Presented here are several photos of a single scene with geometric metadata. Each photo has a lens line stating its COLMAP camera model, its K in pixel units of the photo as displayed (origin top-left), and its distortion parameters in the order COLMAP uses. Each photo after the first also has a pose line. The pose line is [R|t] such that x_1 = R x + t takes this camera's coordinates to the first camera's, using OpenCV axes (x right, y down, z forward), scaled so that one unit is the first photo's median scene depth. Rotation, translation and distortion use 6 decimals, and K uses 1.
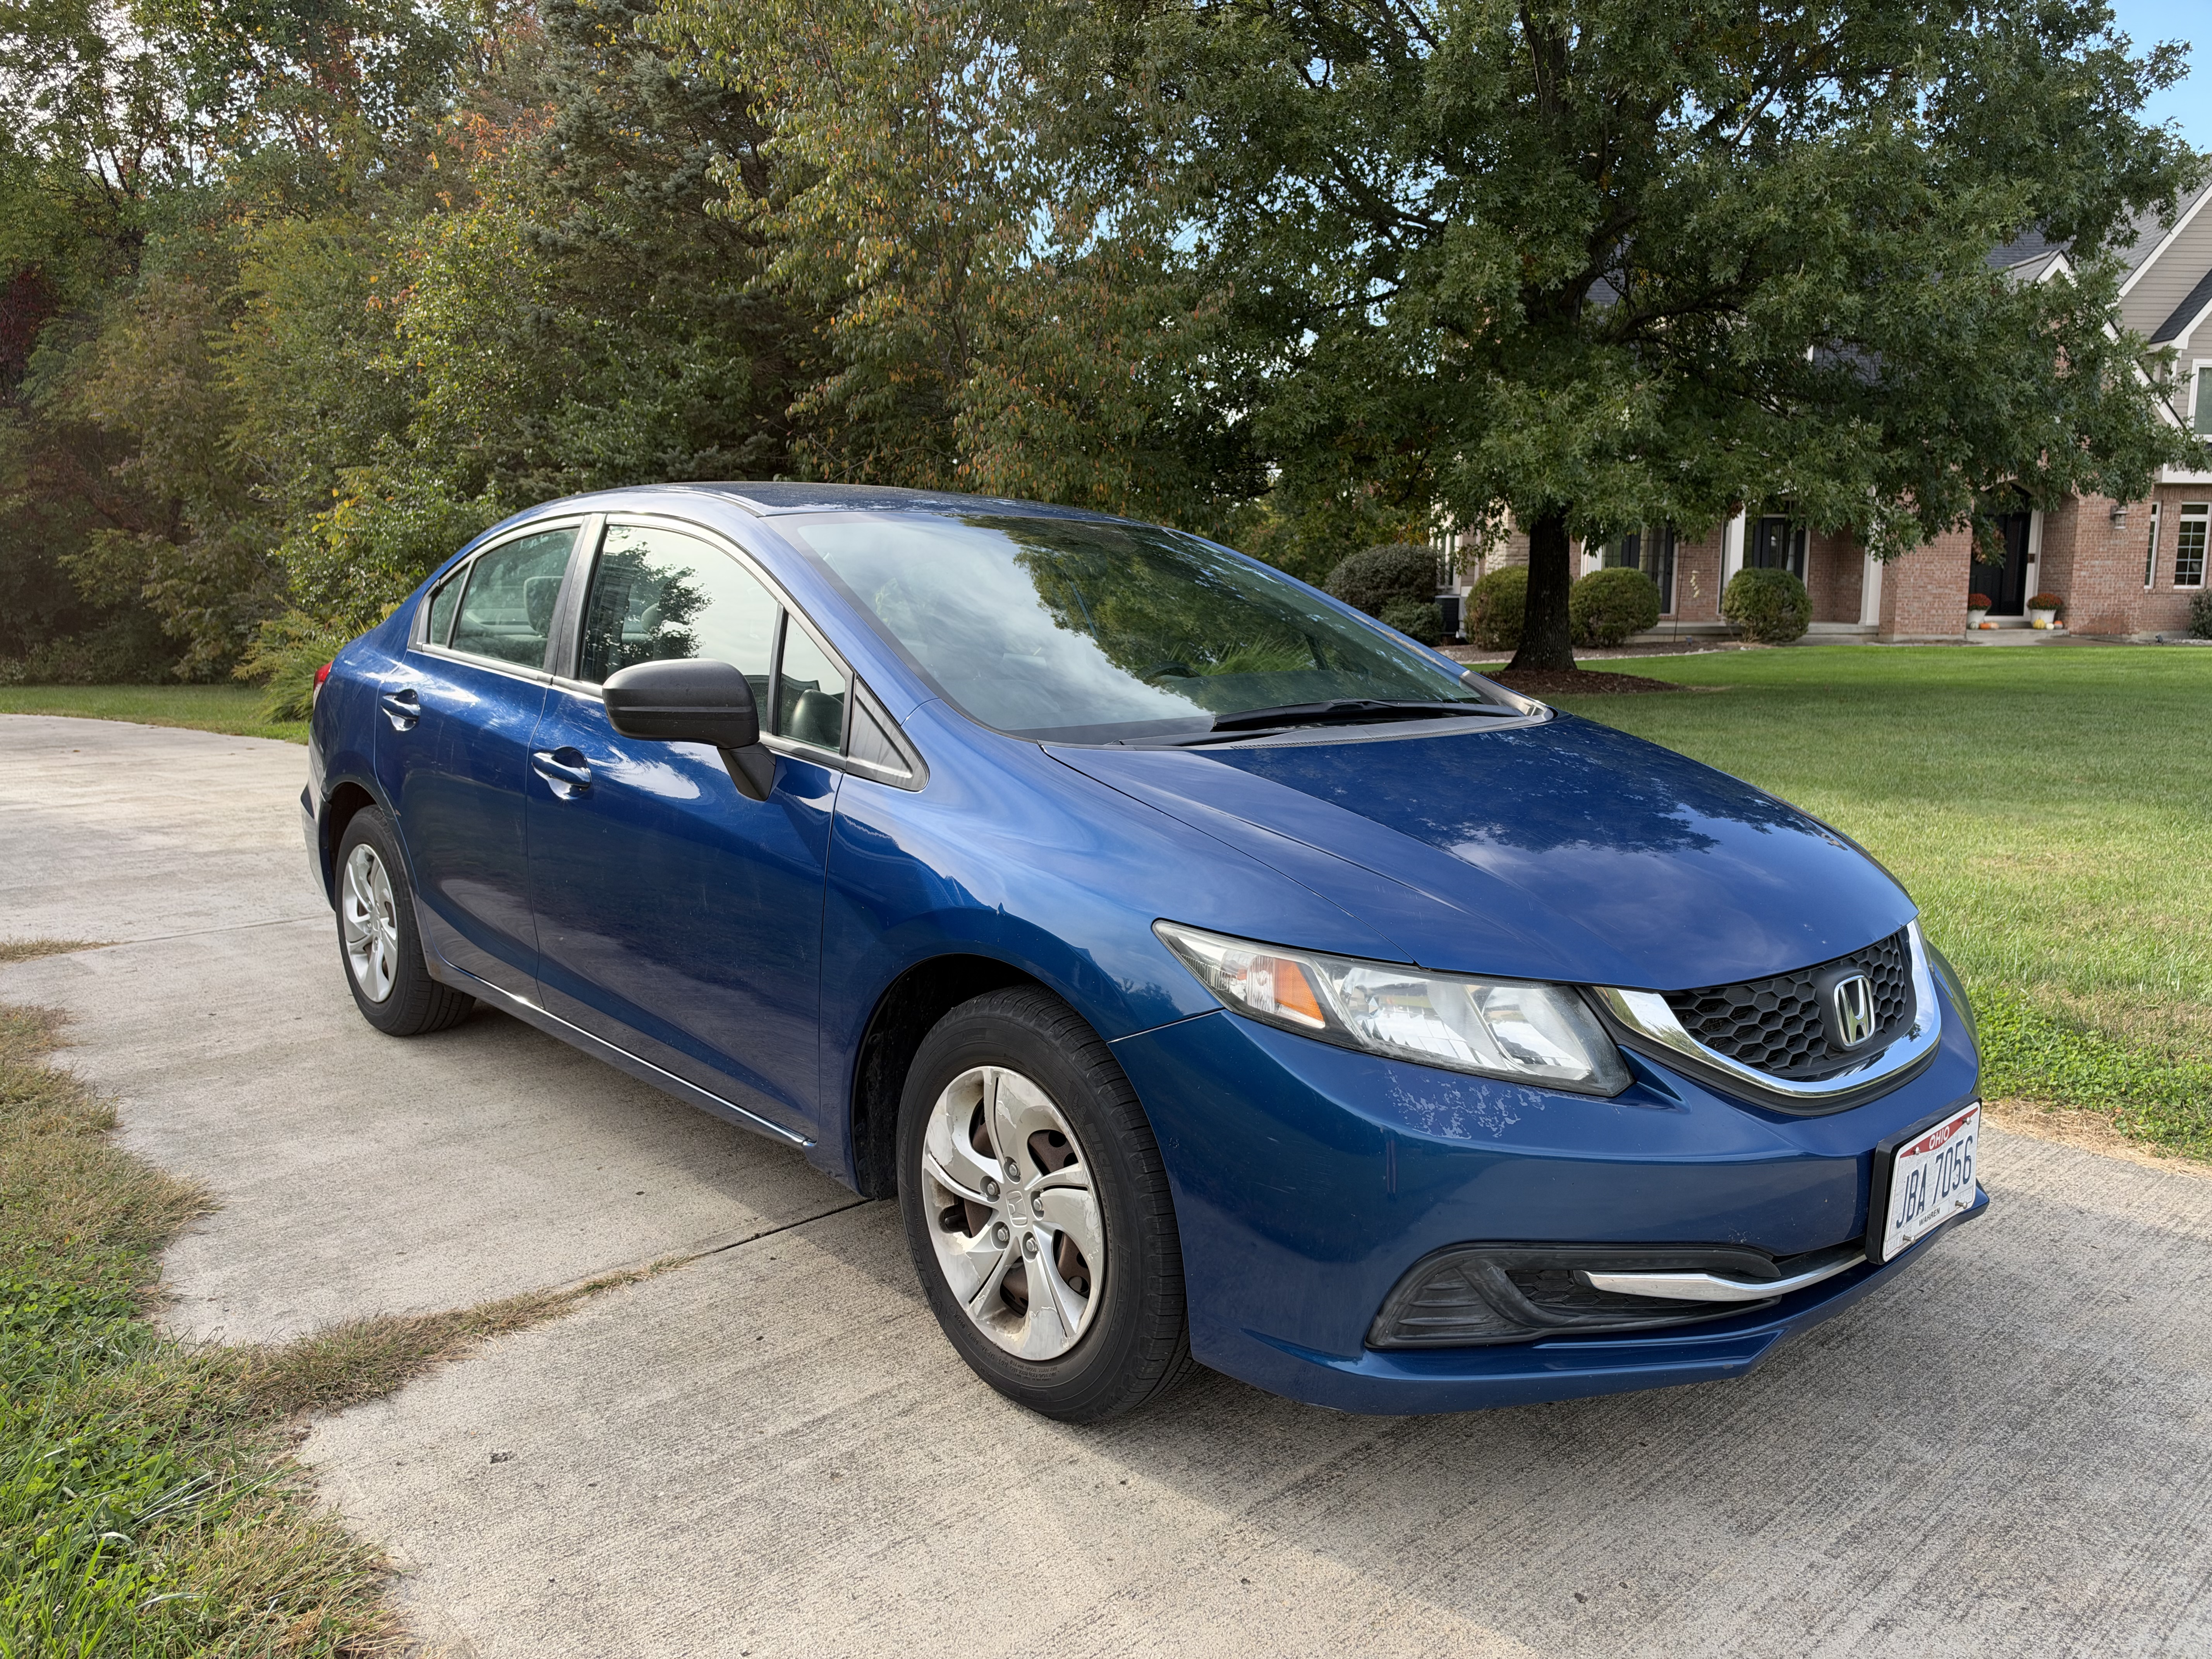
lens RADIAL K [[1622.4, 0, 1107.4], [0, 1622.4, 869.1], [0, 0, 1]] dist [-0.002884, -0.017597]
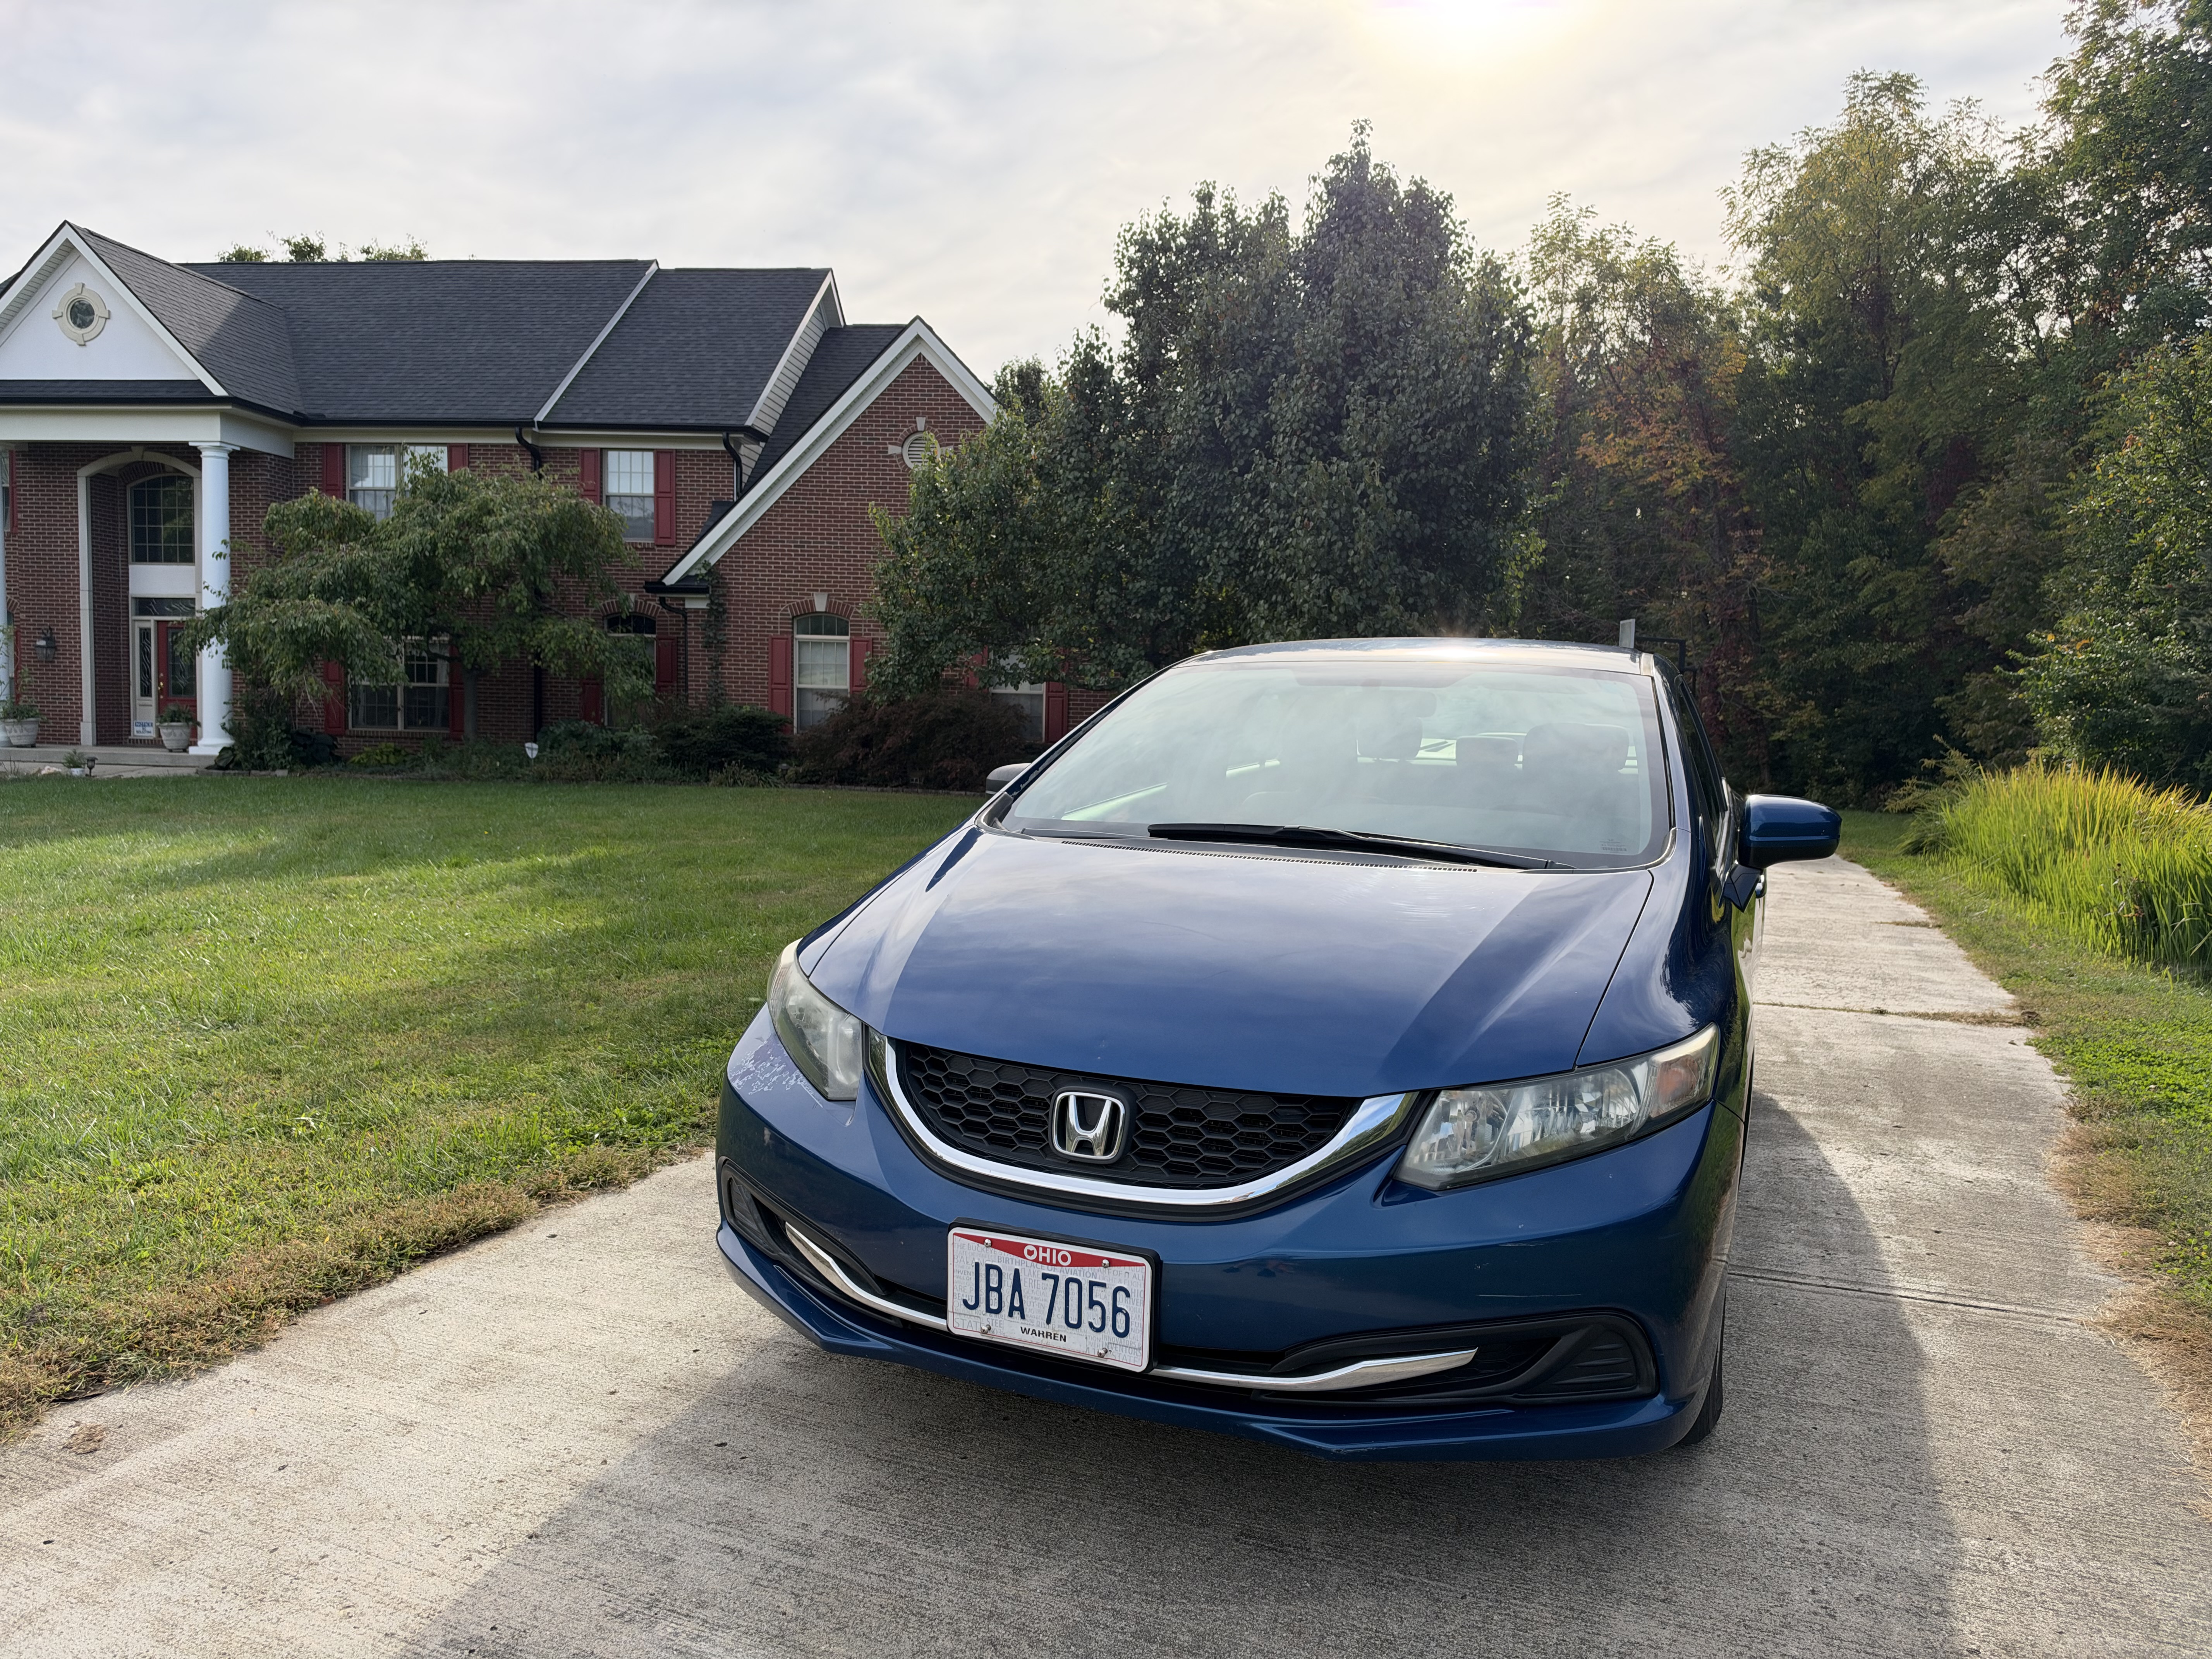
lens RADIAL K [[1622.4, 0, 1073.2], [0, 1622.4, 835.2], [0, 0, 1]] dist [-0.002884, -0.017597]
pose [[0.400684, 0.078866, -0.912816, 0.231409], [-0.175879, 0.984380, 0.007846, -0.017115], [0.899177, 0.157402, 0.408296, 0.089467]]
